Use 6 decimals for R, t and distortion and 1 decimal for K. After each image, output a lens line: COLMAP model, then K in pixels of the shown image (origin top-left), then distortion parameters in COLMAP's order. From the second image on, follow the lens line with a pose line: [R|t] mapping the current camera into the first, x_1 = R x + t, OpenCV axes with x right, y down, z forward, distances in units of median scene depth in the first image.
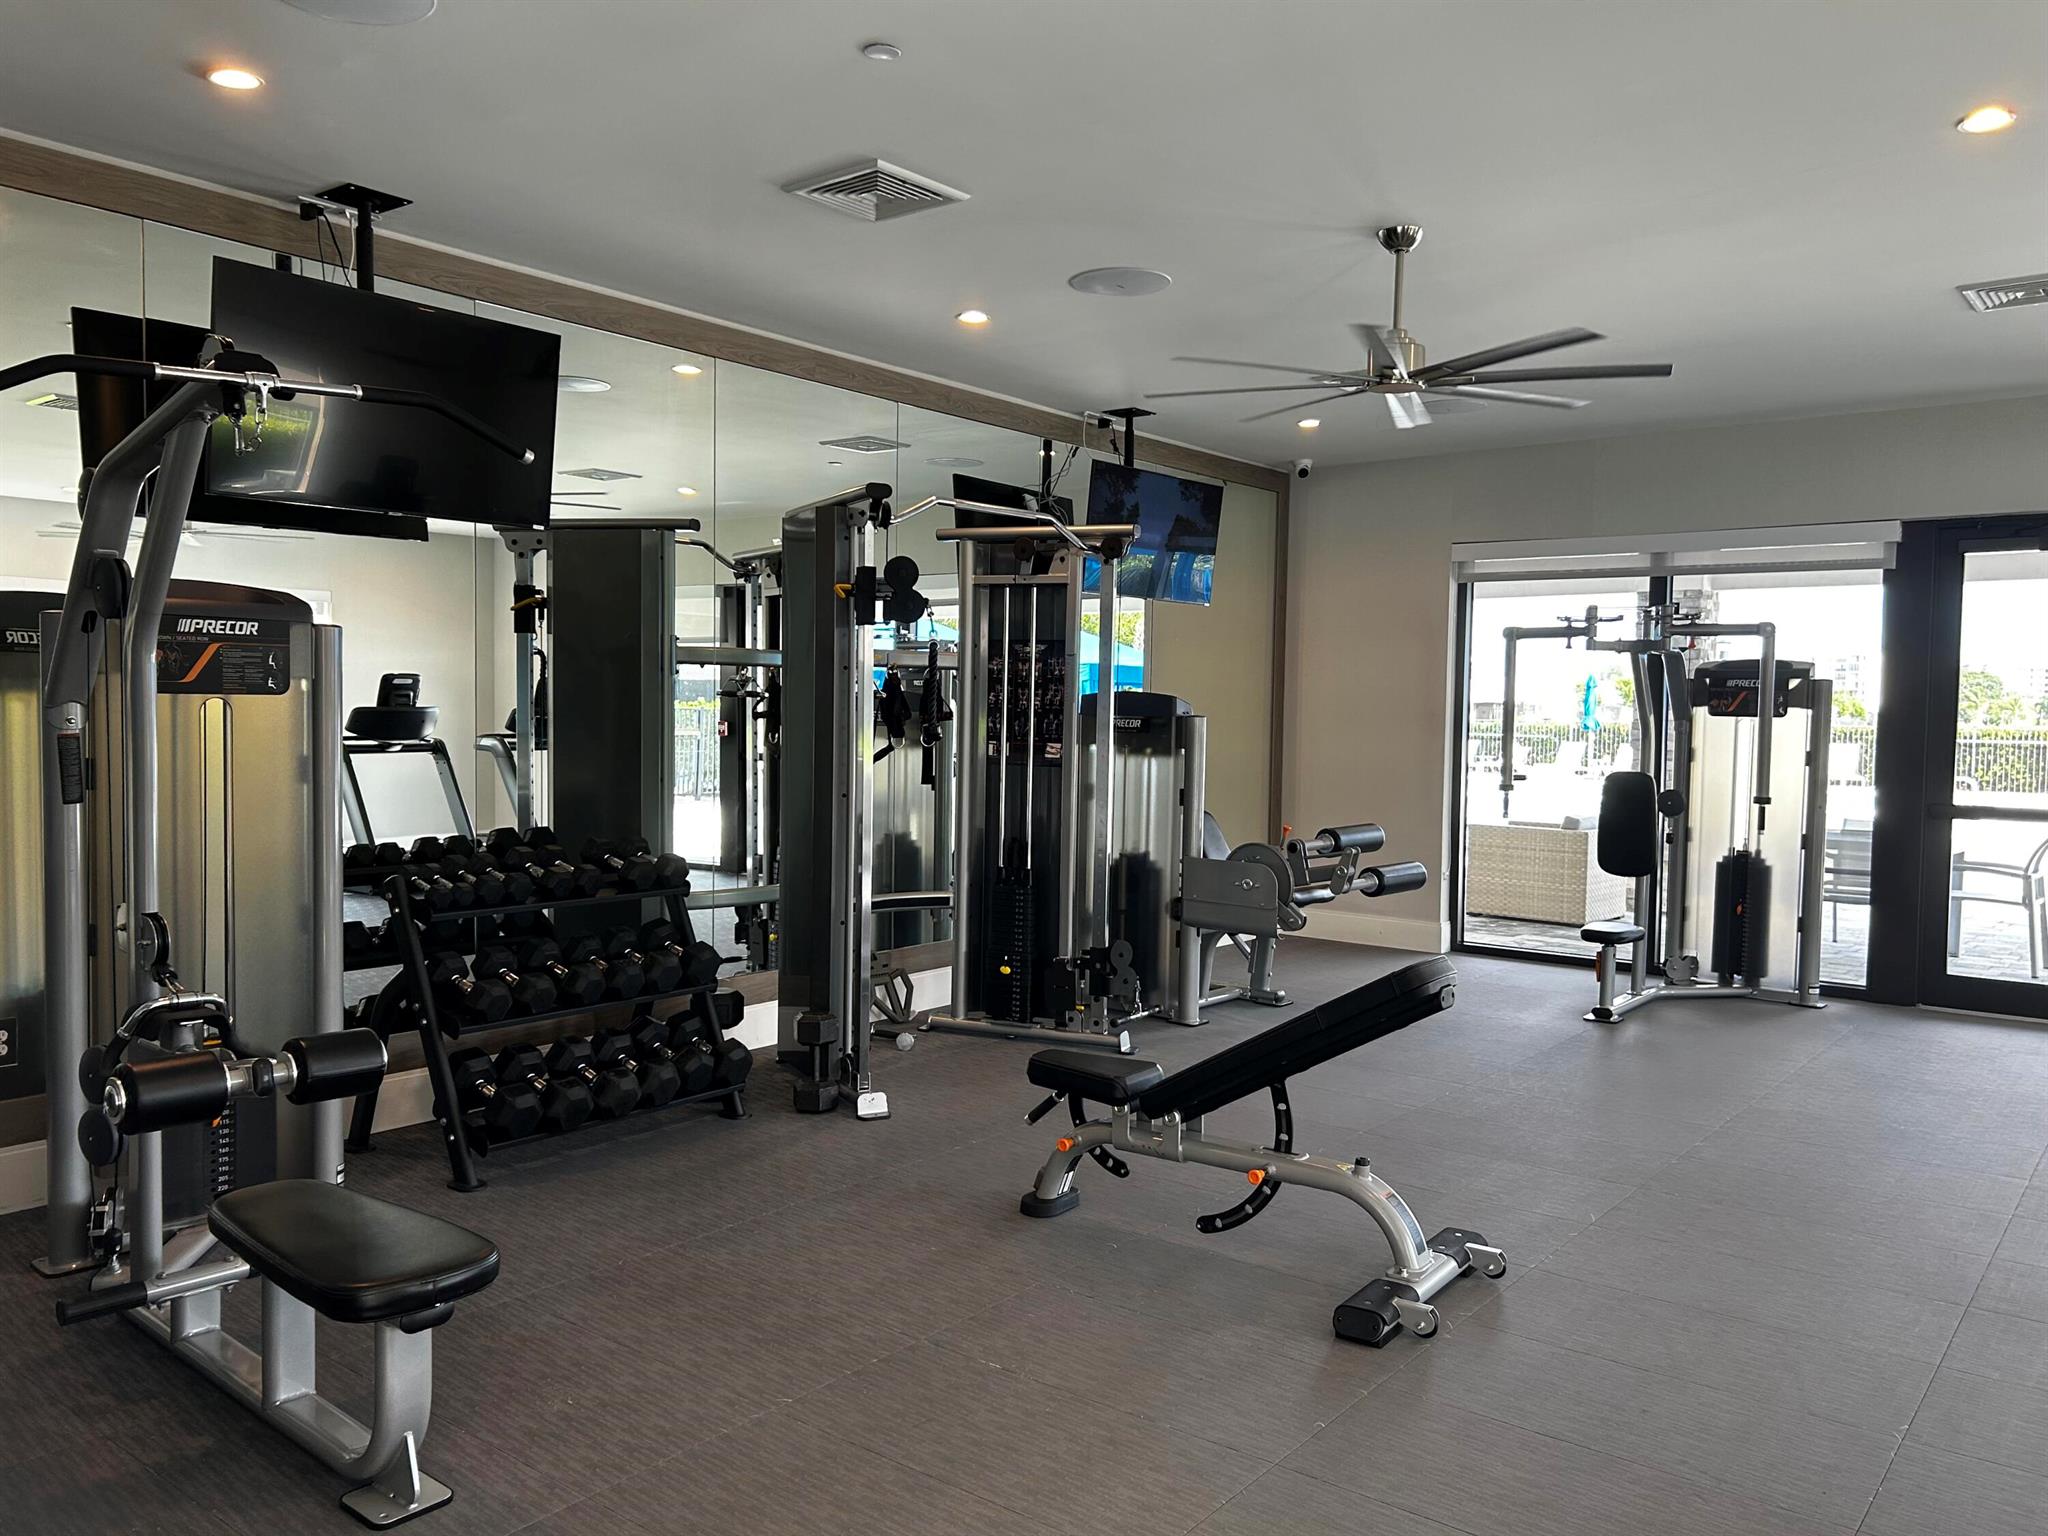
lens RADIAL K [[1549.1, 0, 1012.7], [0, 1549.1, 765.5], [0, 0, 1]] dist [0.047625, -0.048419]
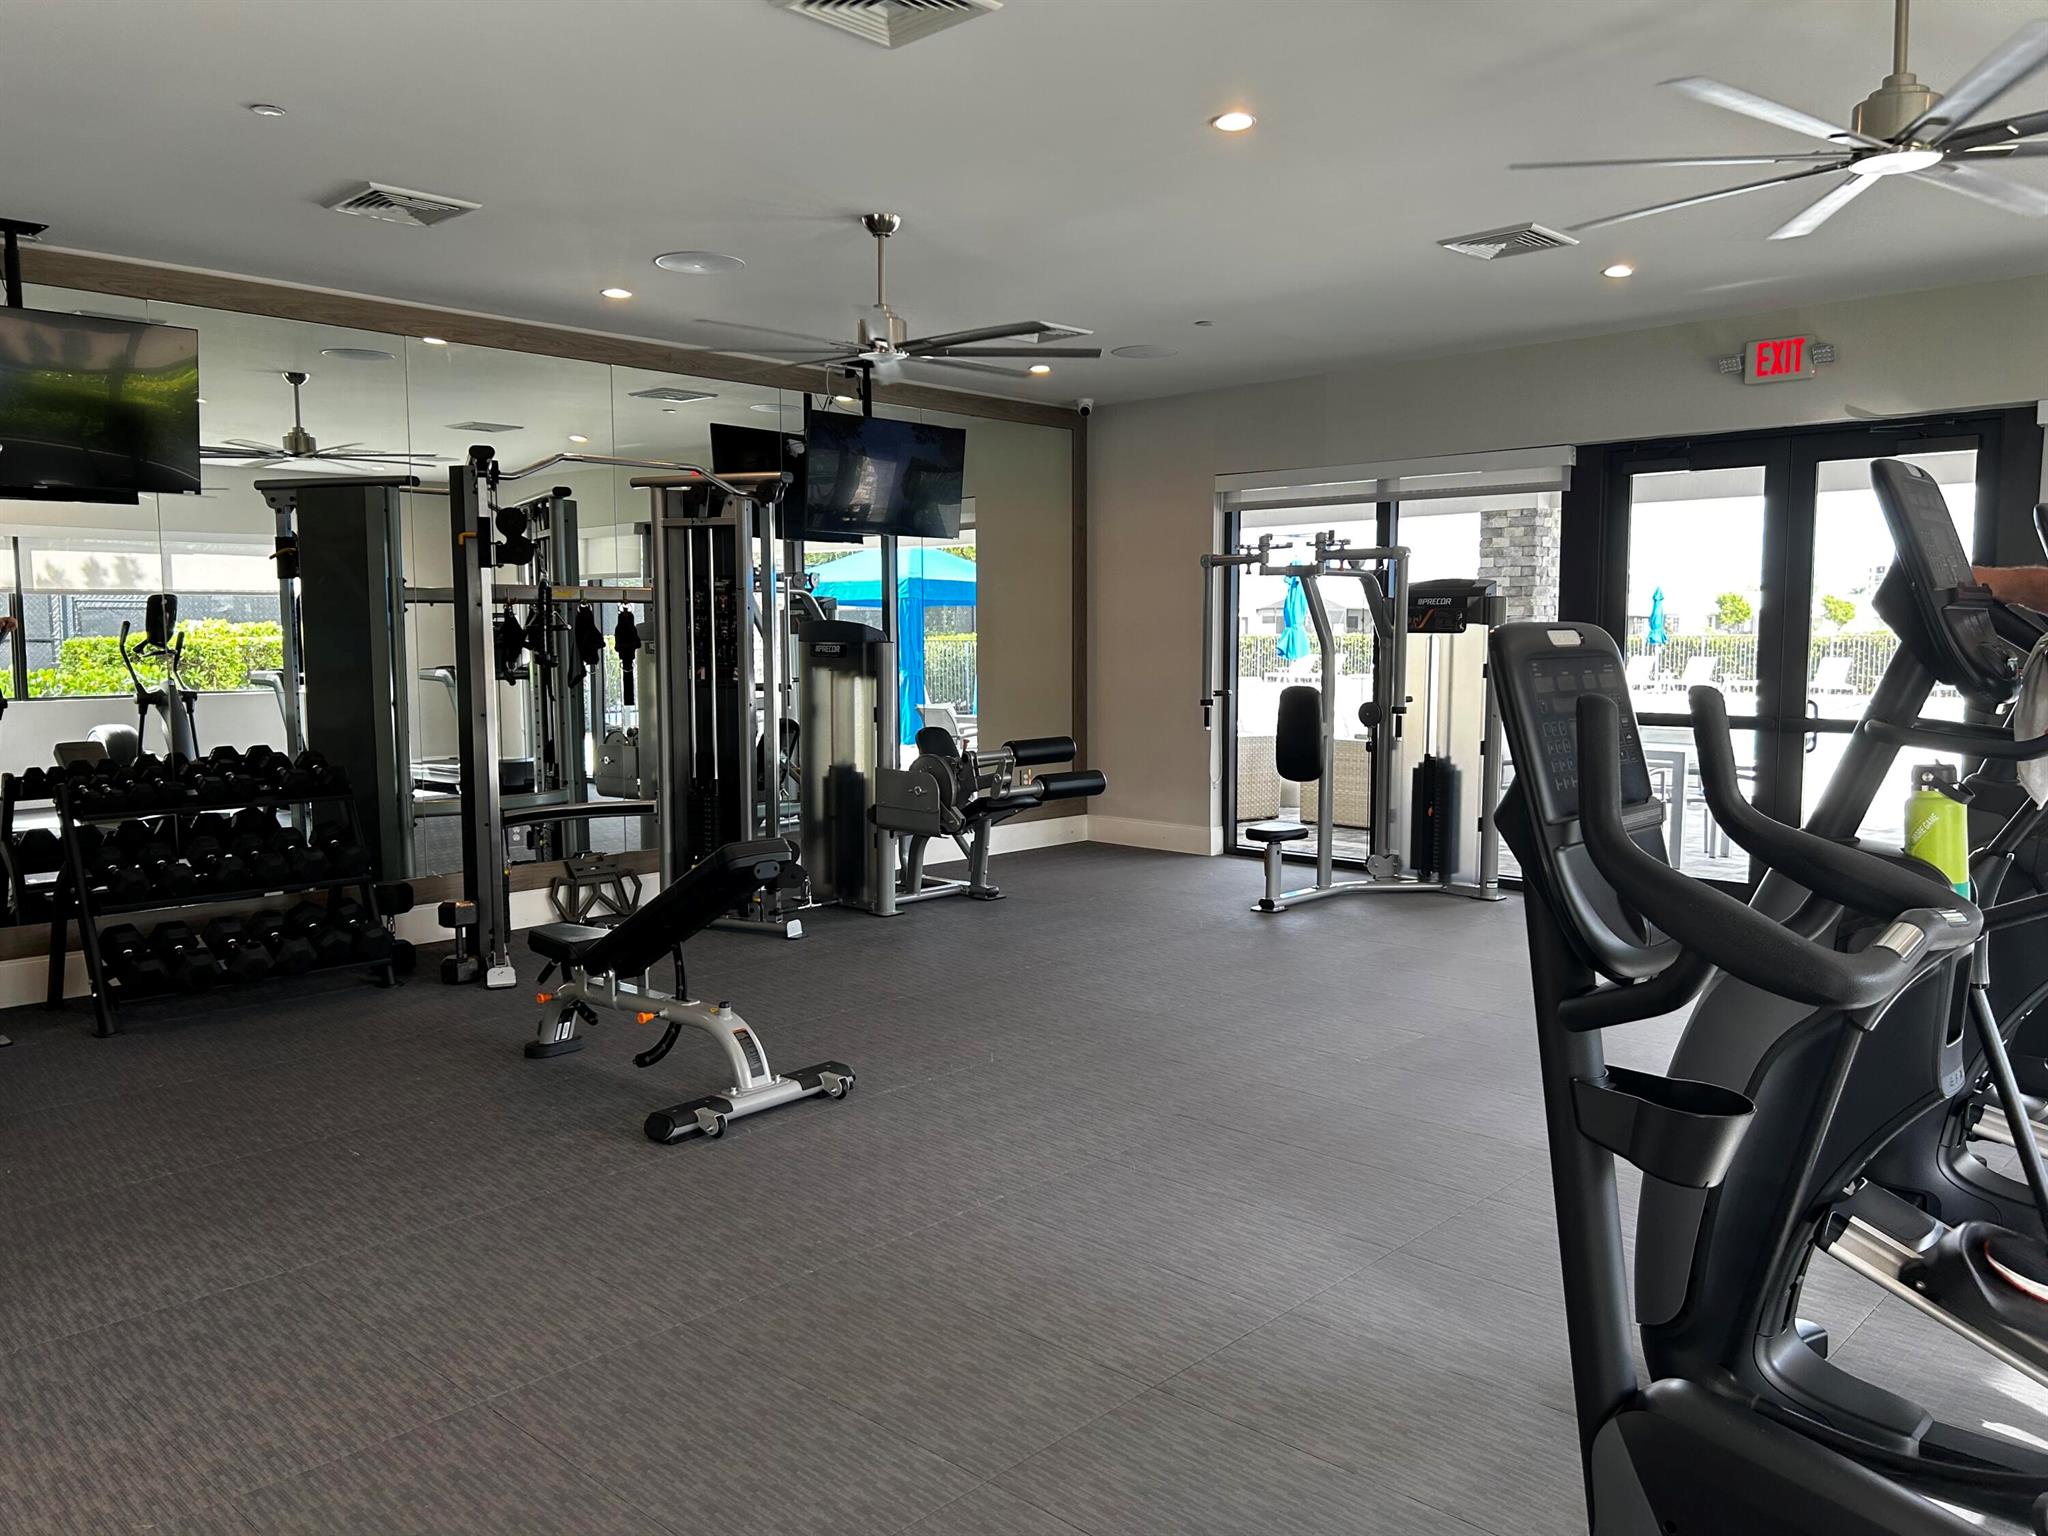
lens RADIAL K [[1549.1, 0, 1038.4], [0, 1549.1, 774.2], [0, 0, 1]] dist [0.047625, -0.048419]
pose [[0.996613, -0.010137, -0.081606, 0.310583], [0.014626, 0.998401, 0.054598, 0.003738], [0.080923, -0.055606, 0.995168, -0.105937]]
